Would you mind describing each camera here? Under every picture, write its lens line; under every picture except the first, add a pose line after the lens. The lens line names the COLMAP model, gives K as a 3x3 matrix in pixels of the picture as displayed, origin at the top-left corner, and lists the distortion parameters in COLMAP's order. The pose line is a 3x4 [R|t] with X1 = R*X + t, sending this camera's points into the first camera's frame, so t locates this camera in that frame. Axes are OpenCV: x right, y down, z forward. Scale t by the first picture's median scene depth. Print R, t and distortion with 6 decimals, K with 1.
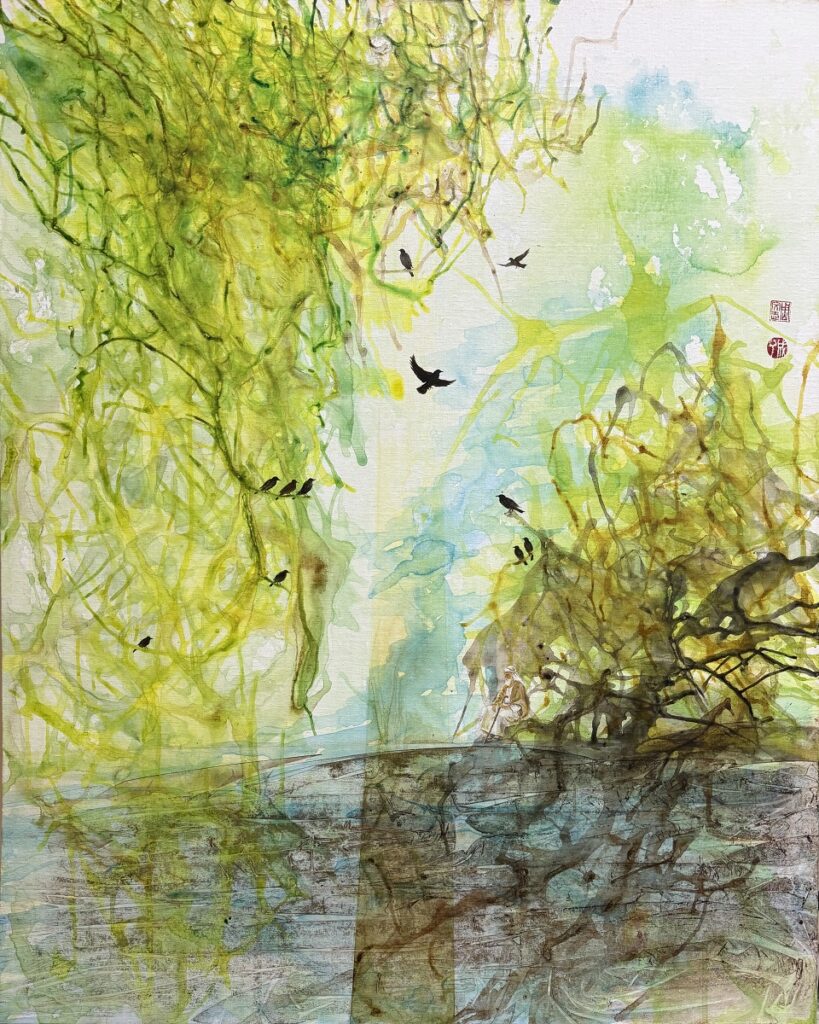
lens RADIAL K [[705.7, 0, 424.0], [0, 705.7, 534.3], [0, 0, 1]] dist [-0.037080, -0.047636]
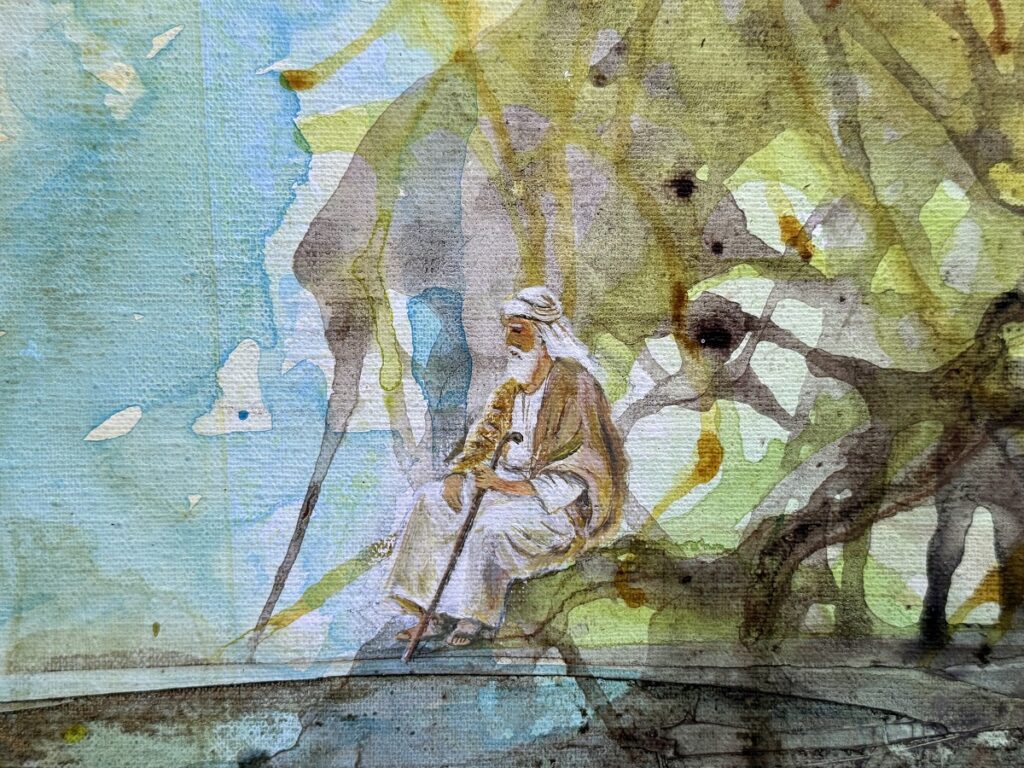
lens RADIAL K [[1337.8, 0, 511.3], [0, 1337.8, 383.9], [0, 0, 1]] dist [-0.043450, 0.000000]
pose [[0.997143, -0.017776, 0.073412, 0.088976], [0.004858, 0.984995, 0.172513, 0.149955], [-0.075377, -0.171664, 0.982268, 0.626984]]
